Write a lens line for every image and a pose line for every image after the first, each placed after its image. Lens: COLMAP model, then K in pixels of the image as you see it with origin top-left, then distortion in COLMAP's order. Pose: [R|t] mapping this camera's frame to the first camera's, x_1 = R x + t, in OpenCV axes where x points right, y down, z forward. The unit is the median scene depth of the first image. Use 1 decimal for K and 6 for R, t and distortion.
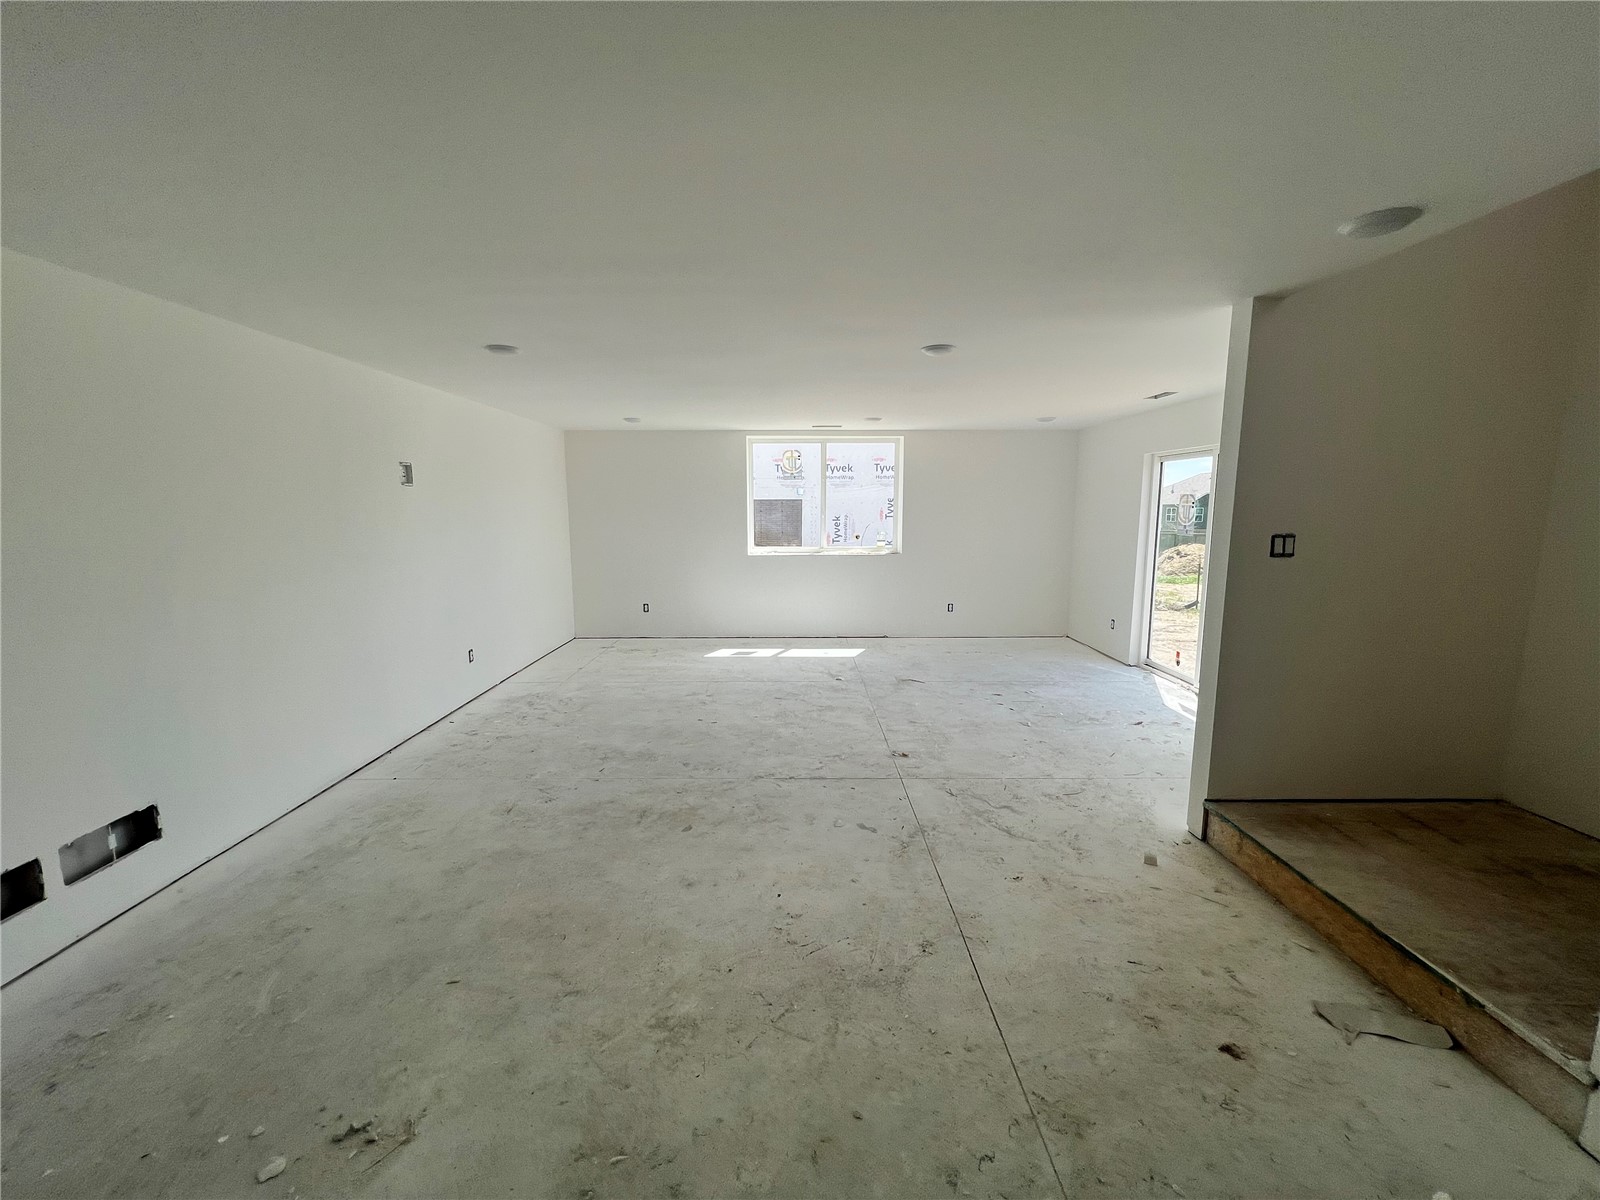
lens RADIAL K [[642.6, 0, 800.0], [0, 642.6, 600.0], [0, 0, 1]] dist [-0.000304, 0.000015]
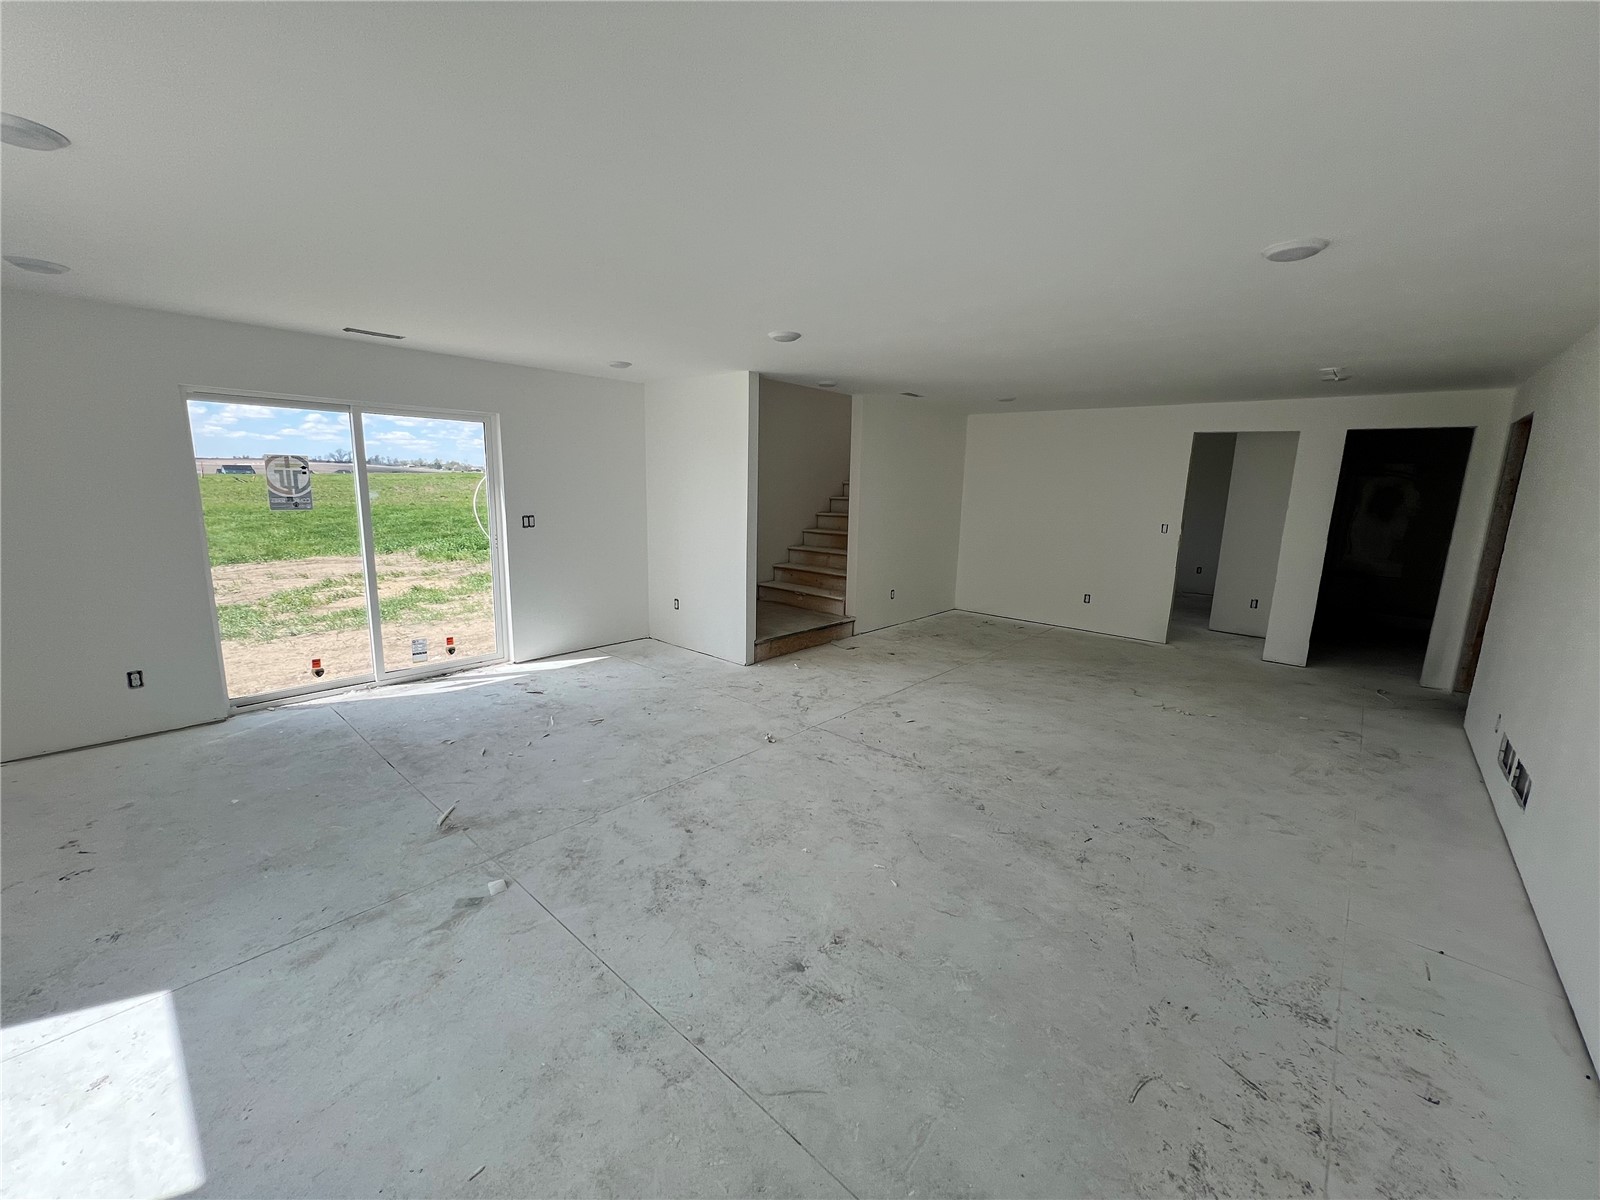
lens RADIAL K [[637.3, 0, 799.0], [0, 637.3, 597.8], [0, 0, 1]] dist [-0.001555, 0.000049]
pose [[-0.738079, -0.139431, 0.660151, -0.463135], [0.074450, 0.955610, 0.285073, -0.226336], [-0.670595, 0.259554, -0.694935, 1.513518]]
